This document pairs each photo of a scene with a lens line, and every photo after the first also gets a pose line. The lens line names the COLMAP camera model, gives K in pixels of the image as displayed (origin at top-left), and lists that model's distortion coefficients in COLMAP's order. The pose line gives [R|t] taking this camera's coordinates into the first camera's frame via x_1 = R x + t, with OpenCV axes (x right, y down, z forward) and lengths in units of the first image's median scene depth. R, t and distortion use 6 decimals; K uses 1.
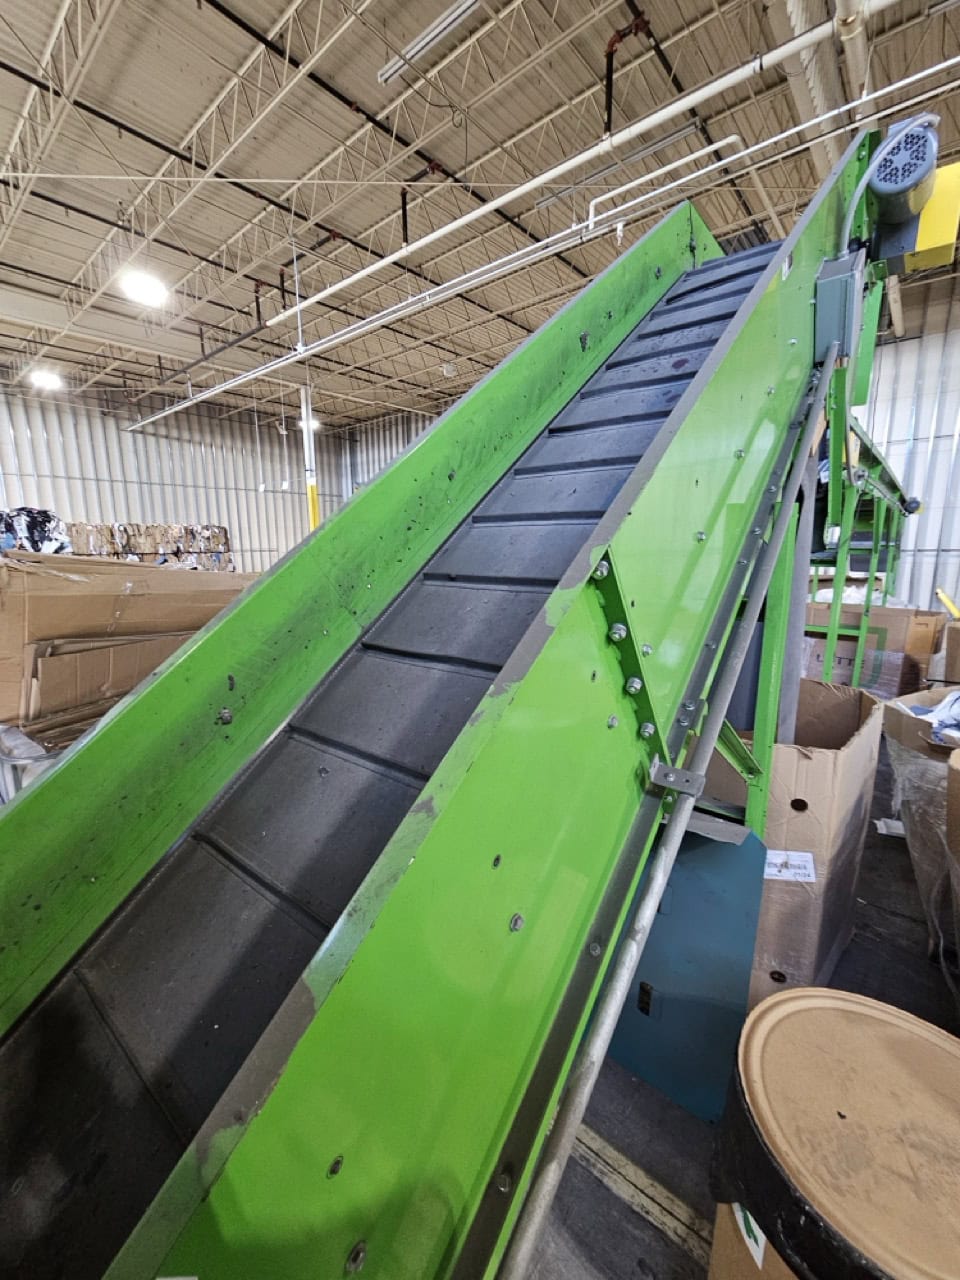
lens RADIAL K [[526.8, 0, 470.1], [0, 526.8, 639.8], [0, 0, 1]] dist [-0.003374, 0.002561]
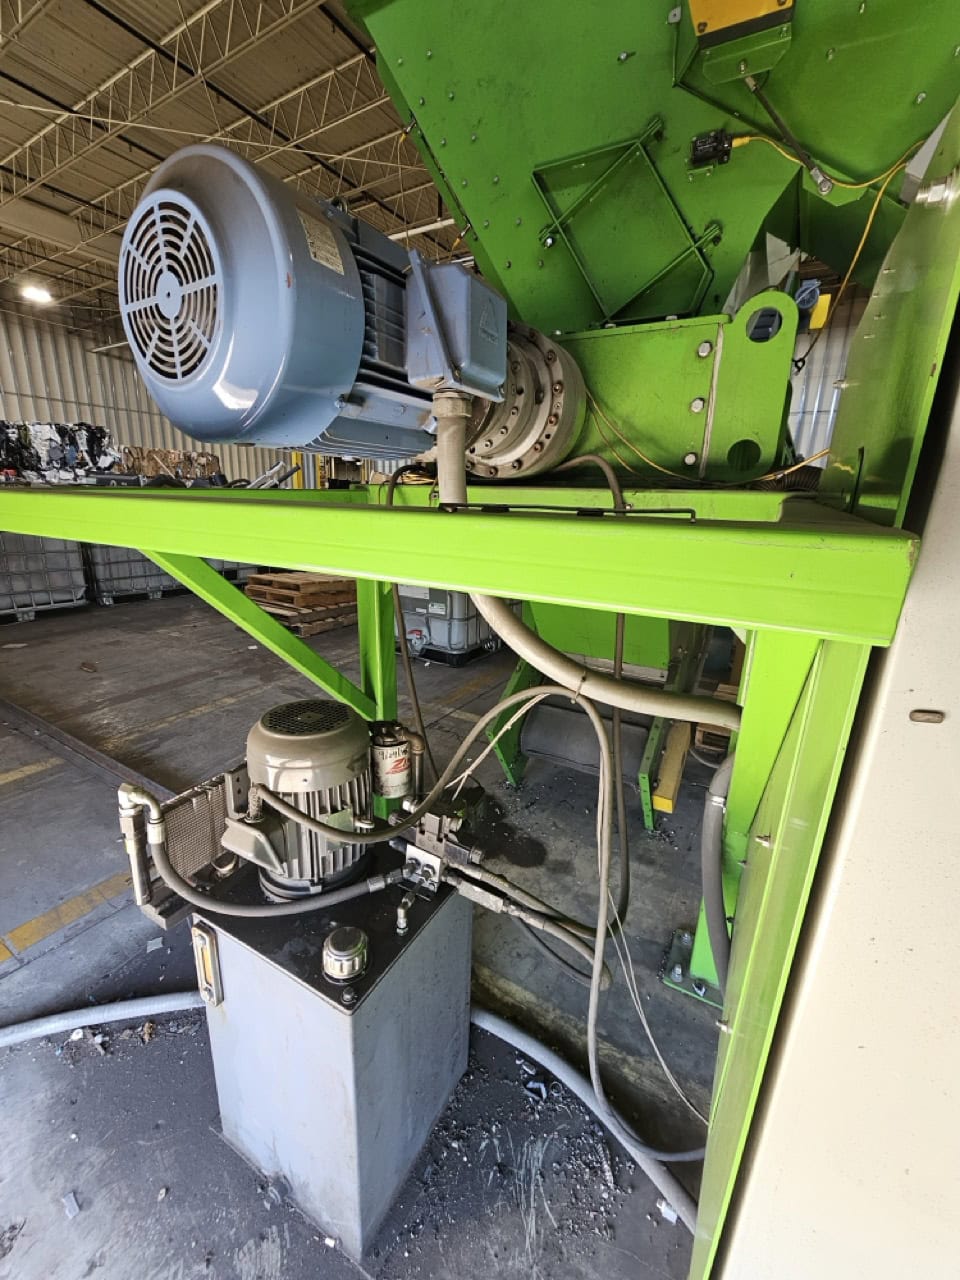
lens RADIAL K [[531.4, 0, 471.1], [0, 531.4, 638.1], [0, 0, 1]] dist [-0.010784, 0.008956]
pose [[0.987540, -0.002229, 0.157351, -0.154115], [-0.010383, 0.996798, 0.079281, 0.071277], [-0.157024, -0.079927, 0.984355, -0.181678]]
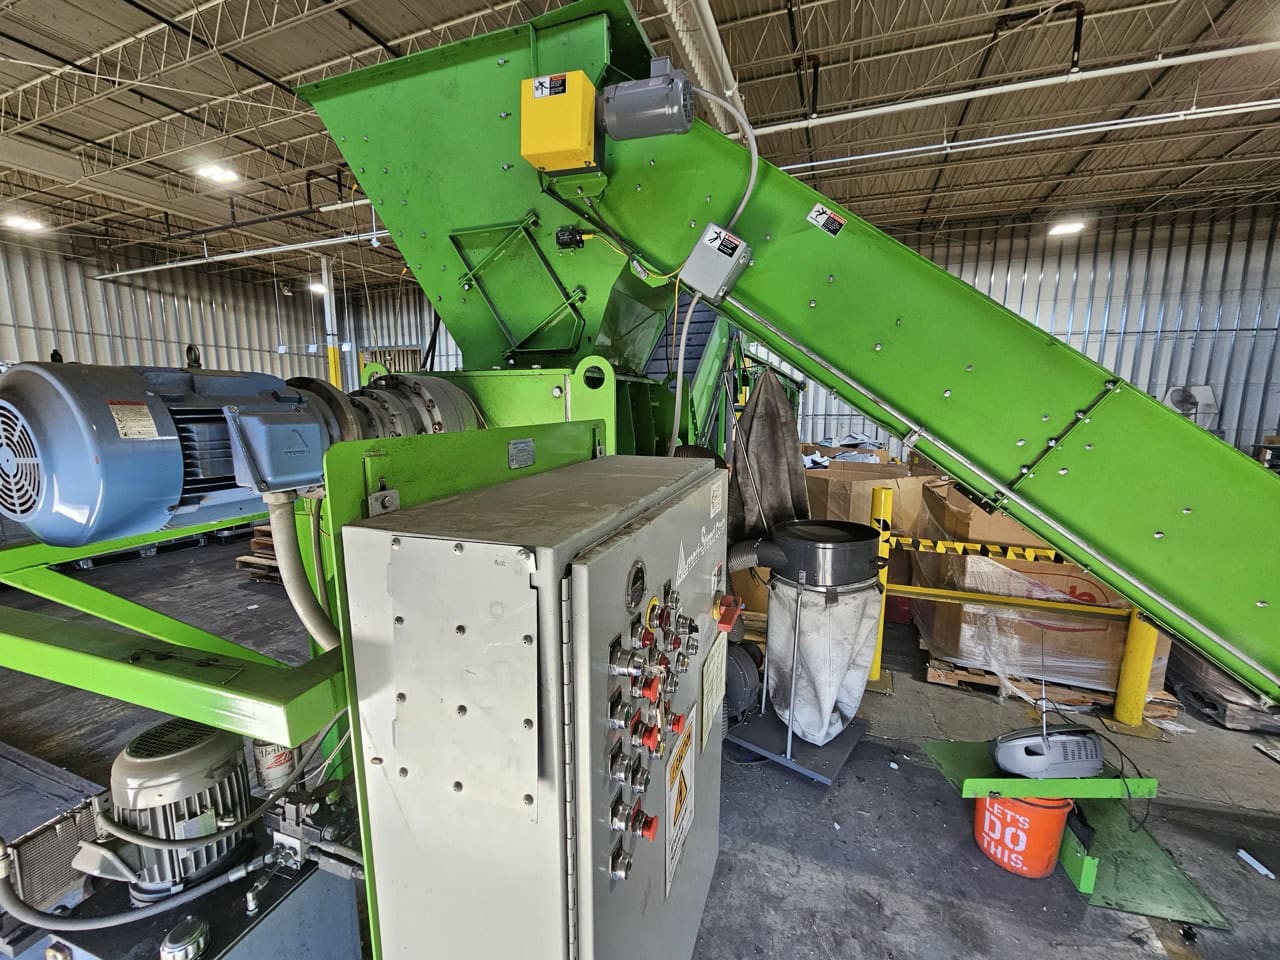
lens RADIAL K [[525.6, 0, 640.1], [0, 525.6, 484.3], [0, 0, 1]] dist [0.000157, 0.000094]
pose [[0.940829, -0.036113, 0.336953, -0.118141], [0.050524, 0.998141, -0.034095, 0.052125], [-0.335095, 0.049102, 0.940904, -0.219577]]
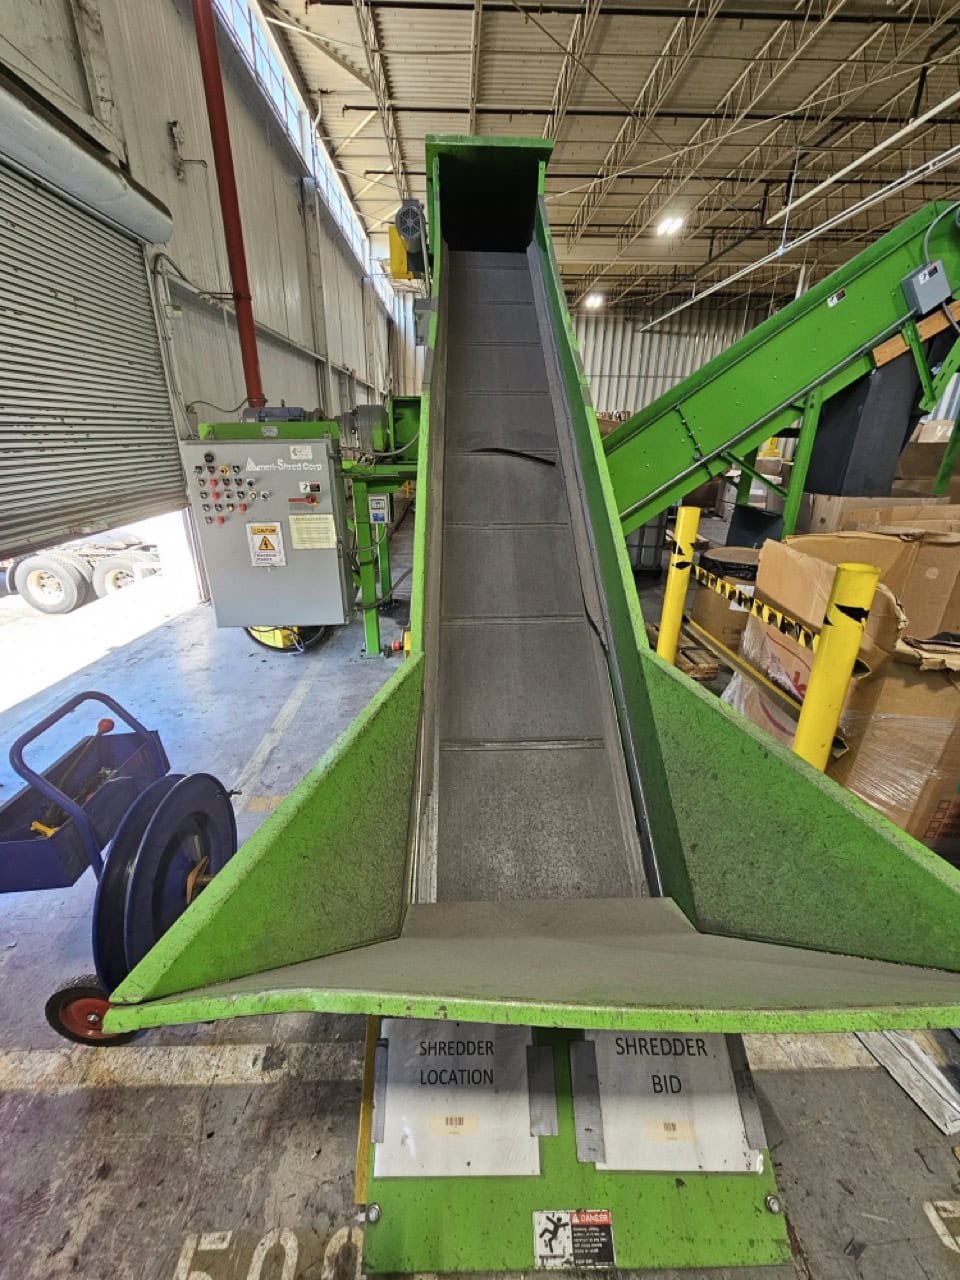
lens RADIAL K [[525.6, 0, 468.5], [0, 525.6, 639.2], [0, 0, 1]] dist [0.000157, 0.000094]
pose [[0.671201, 0.279566, -0.686536, 0.171063], [-0.144135, 0.957699, 0.249072, 0.058529], [0.727128, -0.068224, 0.683104, -0.246953]]
